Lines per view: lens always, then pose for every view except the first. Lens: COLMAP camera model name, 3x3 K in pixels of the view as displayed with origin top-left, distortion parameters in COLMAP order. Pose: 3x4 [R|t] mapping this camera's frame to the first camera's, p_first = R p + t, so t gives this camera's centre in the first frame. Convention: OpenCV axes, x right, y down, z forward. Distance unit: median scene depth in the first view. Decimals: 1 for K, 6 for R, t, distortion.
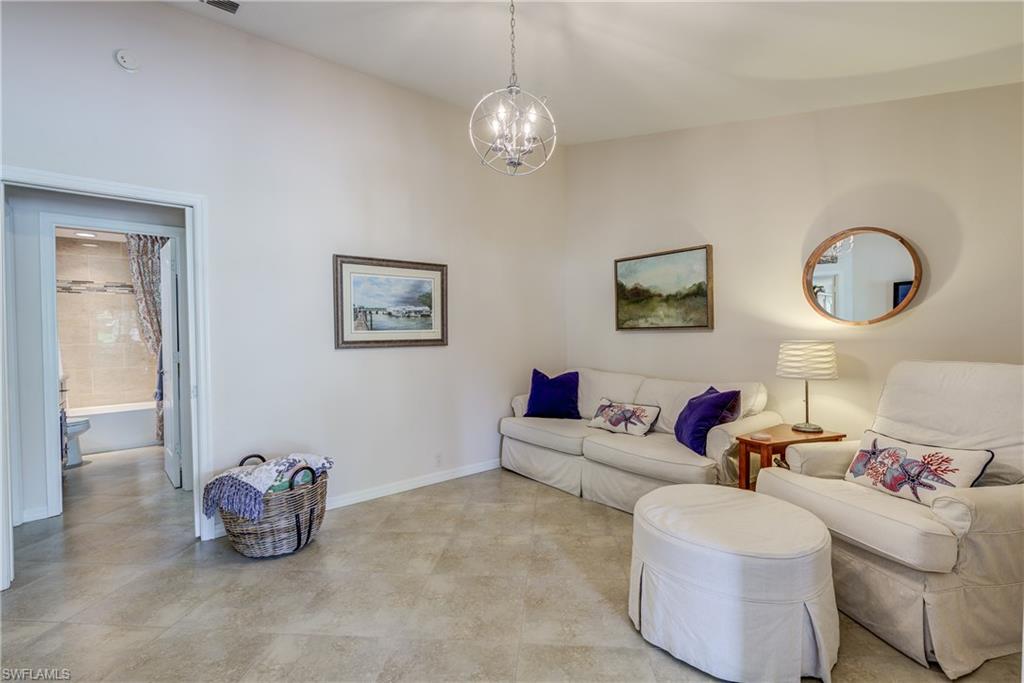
lens RADIAL K [[461.1, 0, 518.4], [0, 461.1, 338.8], [0, 0, 1]] dist [-0.007104, 0.000191]
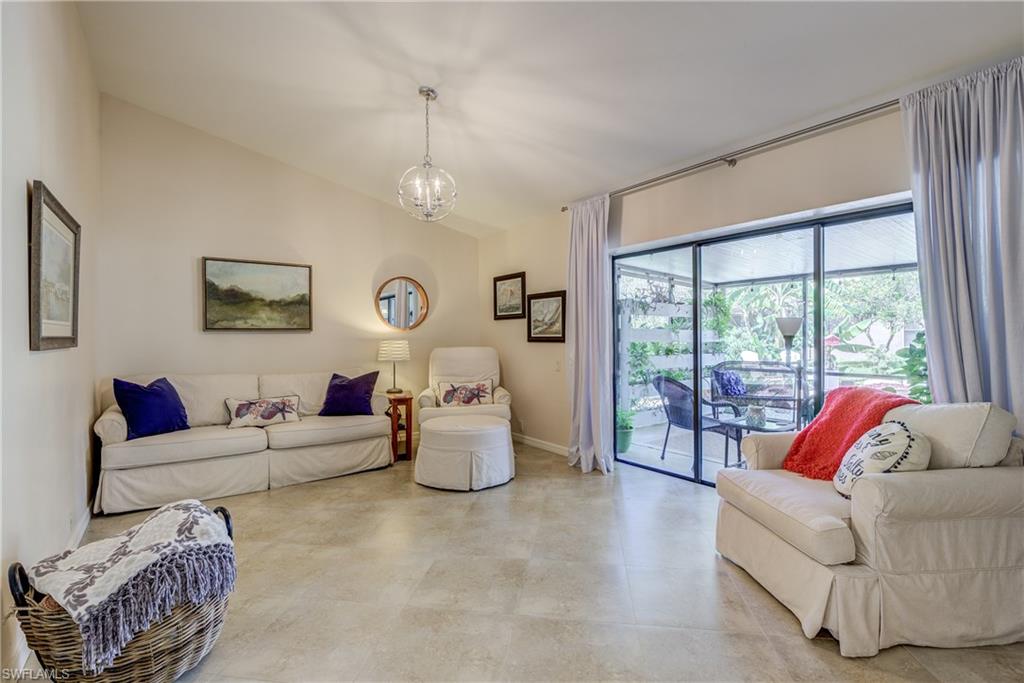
lens RADIAL K [[461.1, 0, 518.4], [0, 461.1, 338.8], [0, 0, 1]] dist [-0.007104, 0.000191]
pose [[0.060039, 0.007328, 0.998169, -0.813535], [0.015933, 0.999839, -0.008298, 0.019462], [-0.998069, 0.016402, 0.059912, 0.343811]]
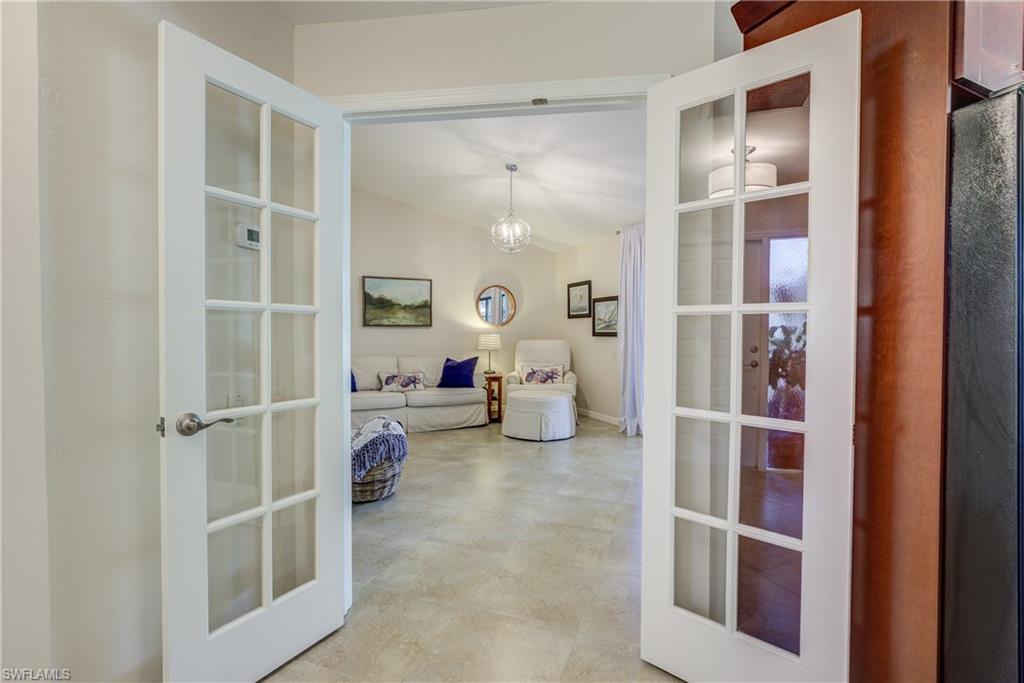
lens RADIAL K [[471.1, 0, 517.6], [0, 471.1, 341.7], [0, 0, 1]] dist [-0.003820, -0.000368]
pose [[0.266609, -0.006248, 0.963785, -1.211216], [0.006469, 0.999968, 0.004693, 0.028222], [-0.963783, 0.004984, 0.266641, 0.199958]]
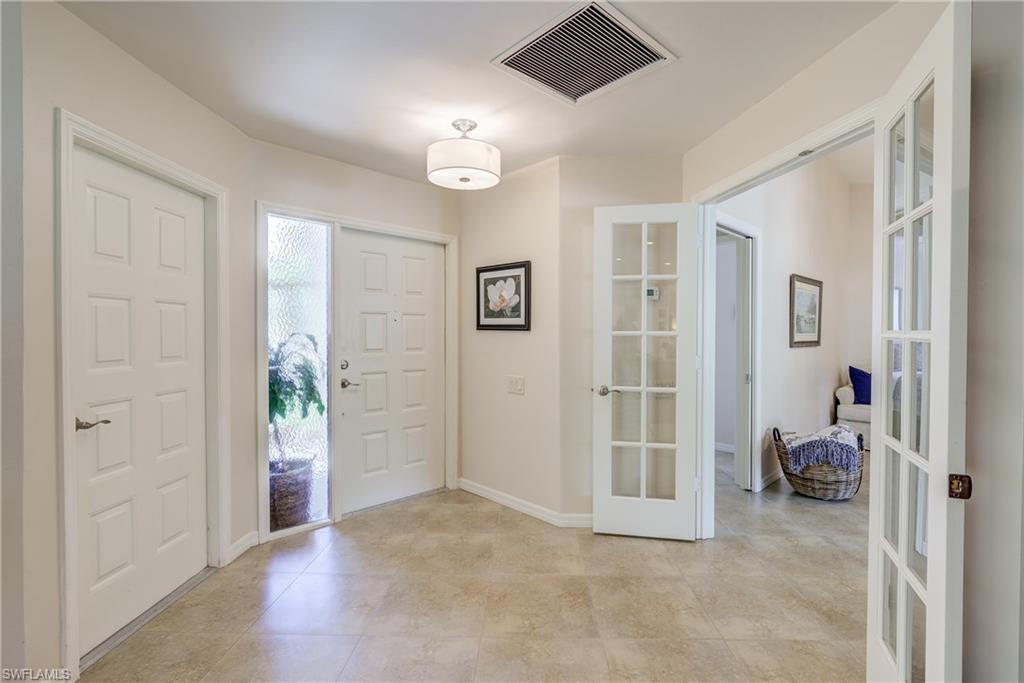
lens RADIAL K [[471.1, 0, 517.6], [0, 471.1, 341.7], [0, 0, 1]] dist [-0.003820, -0.000368]
pose [[0.998615, 0.012230, 0.051166, -1.100649], [-0.012394, 0.999919, 0.002894, 0.010049], [-0.051127, -0.003524, 0.998686, -0.254716]]
